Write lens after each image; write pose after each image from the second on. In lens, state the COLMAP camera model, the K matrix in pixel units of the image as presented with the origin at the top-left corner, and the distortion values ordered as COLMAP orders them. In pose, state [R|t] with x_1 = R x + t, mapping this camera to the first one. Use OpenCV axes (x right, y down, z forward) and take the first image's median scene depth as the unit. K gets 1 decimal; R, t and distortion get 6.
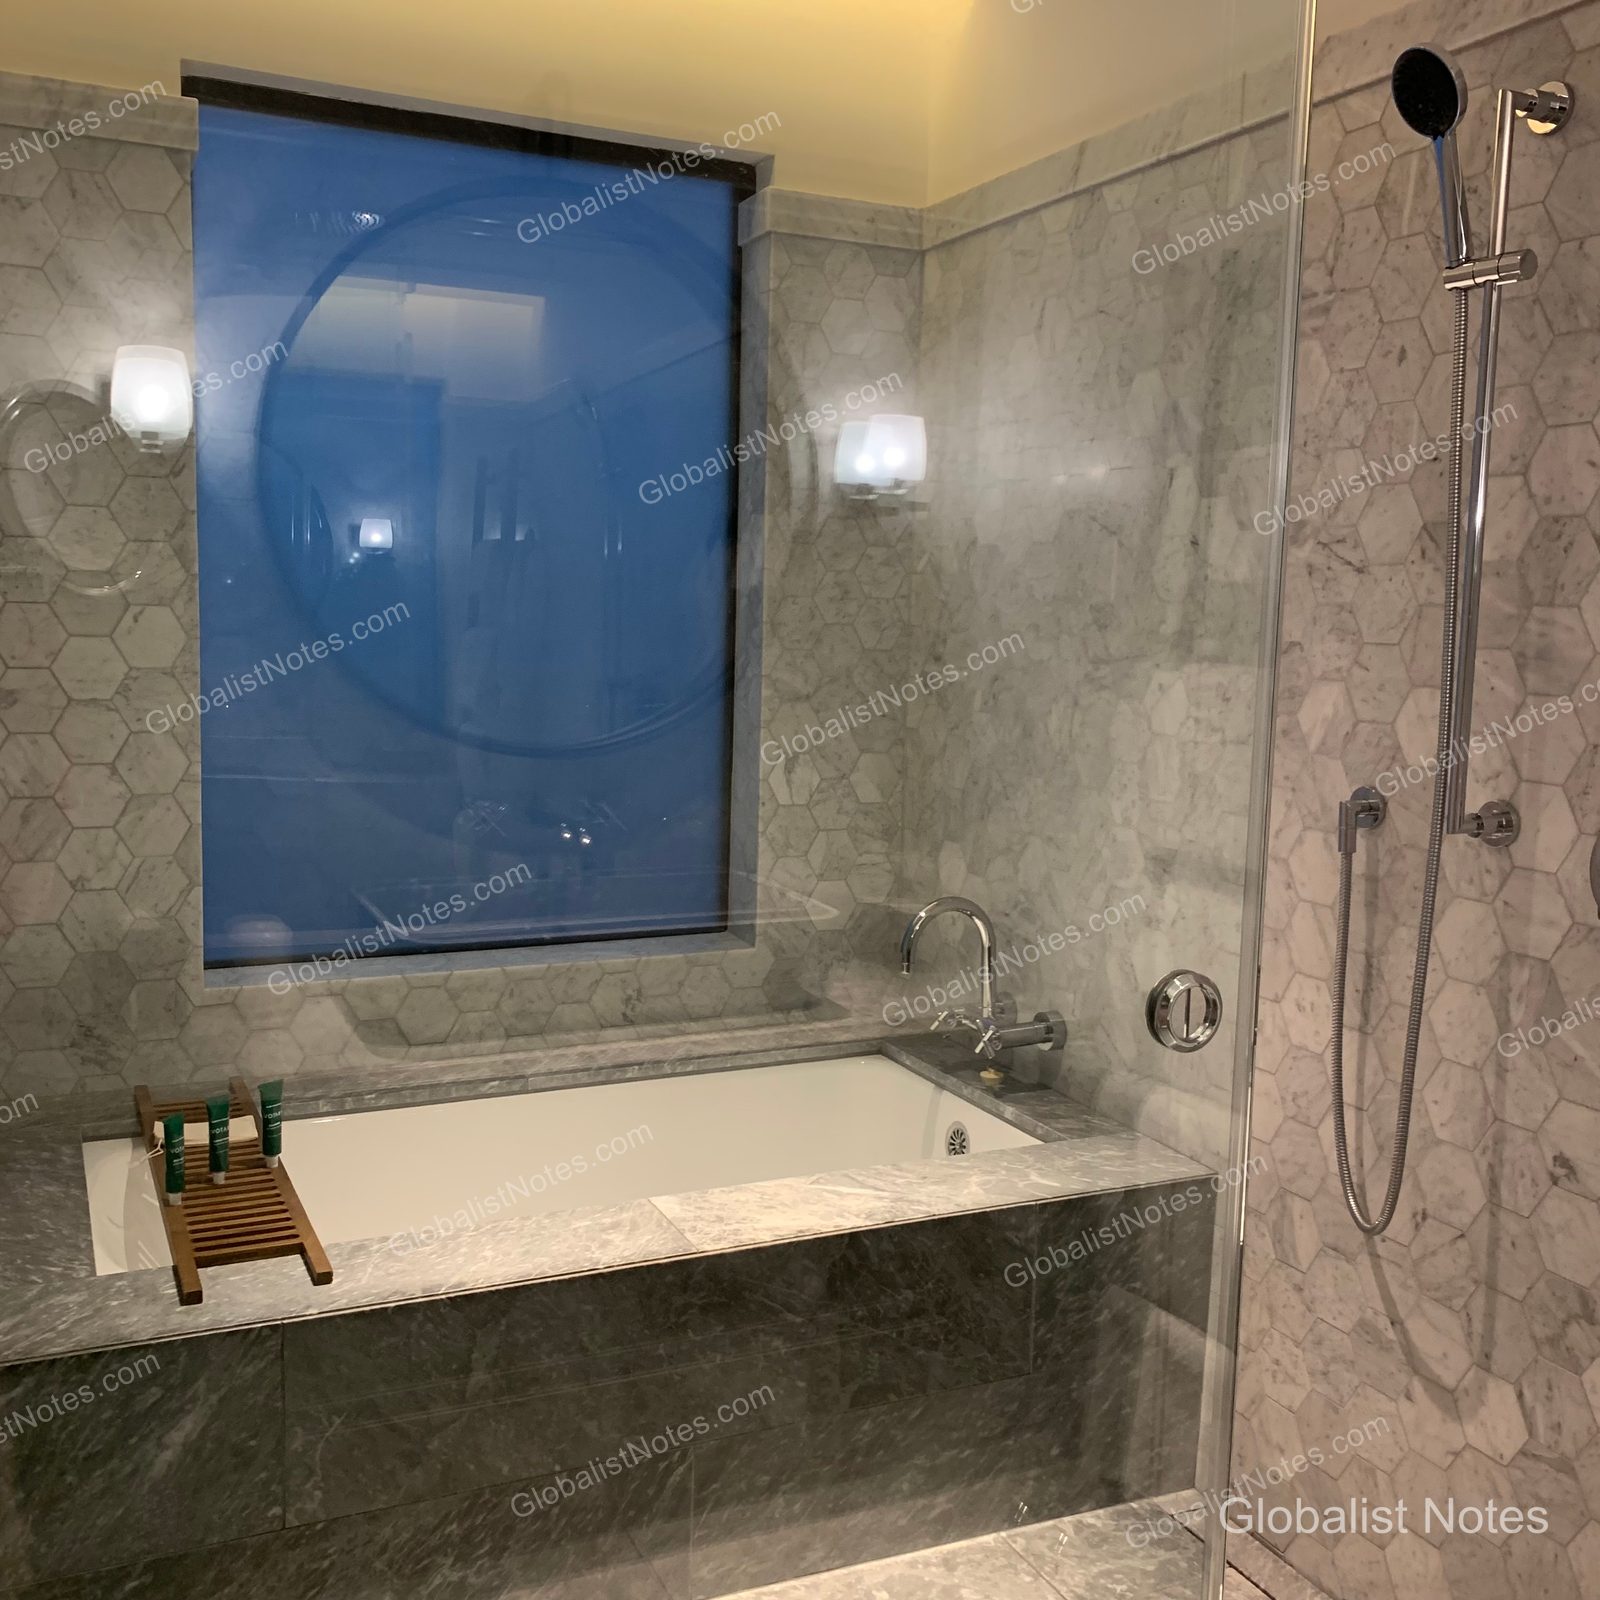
lens RADIAL K [[1656.5, 0, 793.0], [0, 1656.5, 806.2], [0, 0, 1]] dist [0.037159, 0.000000]
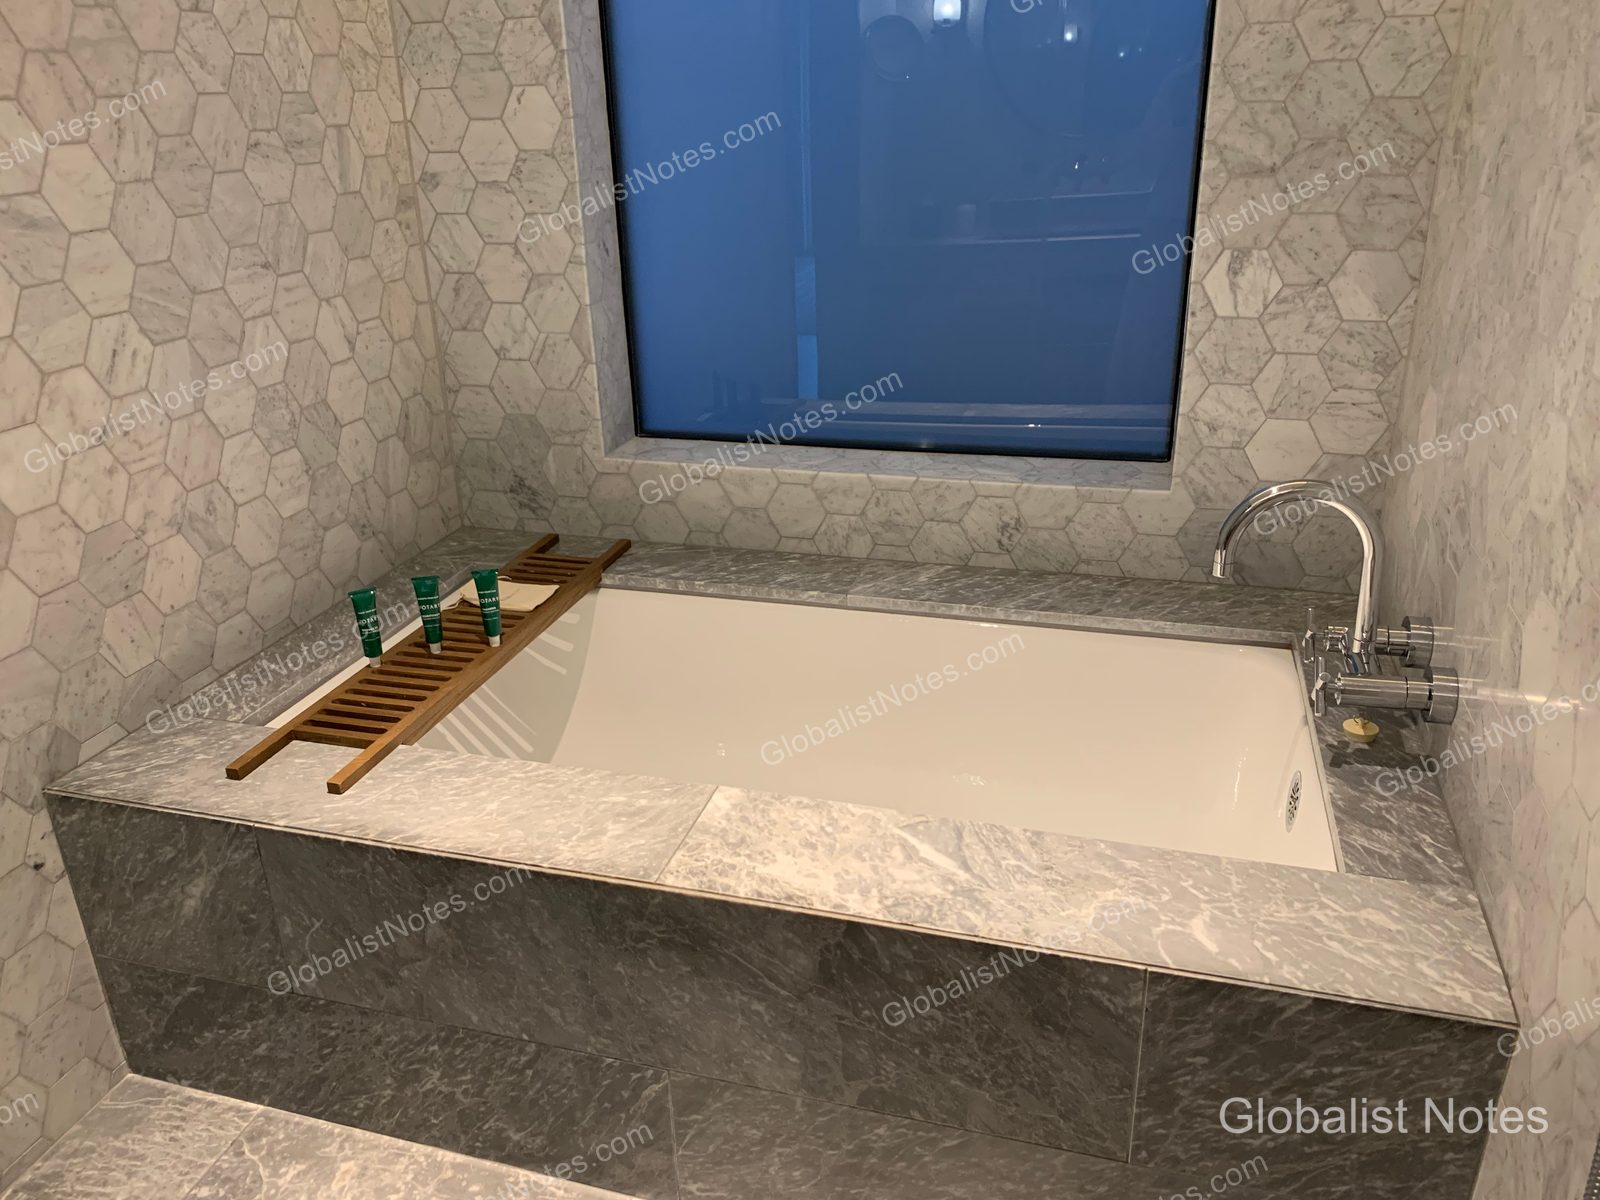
lens RADIAL K [[1234.1, 0, 802.8], [0, 1234.1, 589.5], [0, 0, 1]] dist [0.046080, -0.035349]
pose [[0.741422, 0.213122, -0.636296, 0.295901], [-0.030195, 0.957860, 0.285643, -0.046600], [0.670360, -0.192569, 0.716613, 0.502876]]
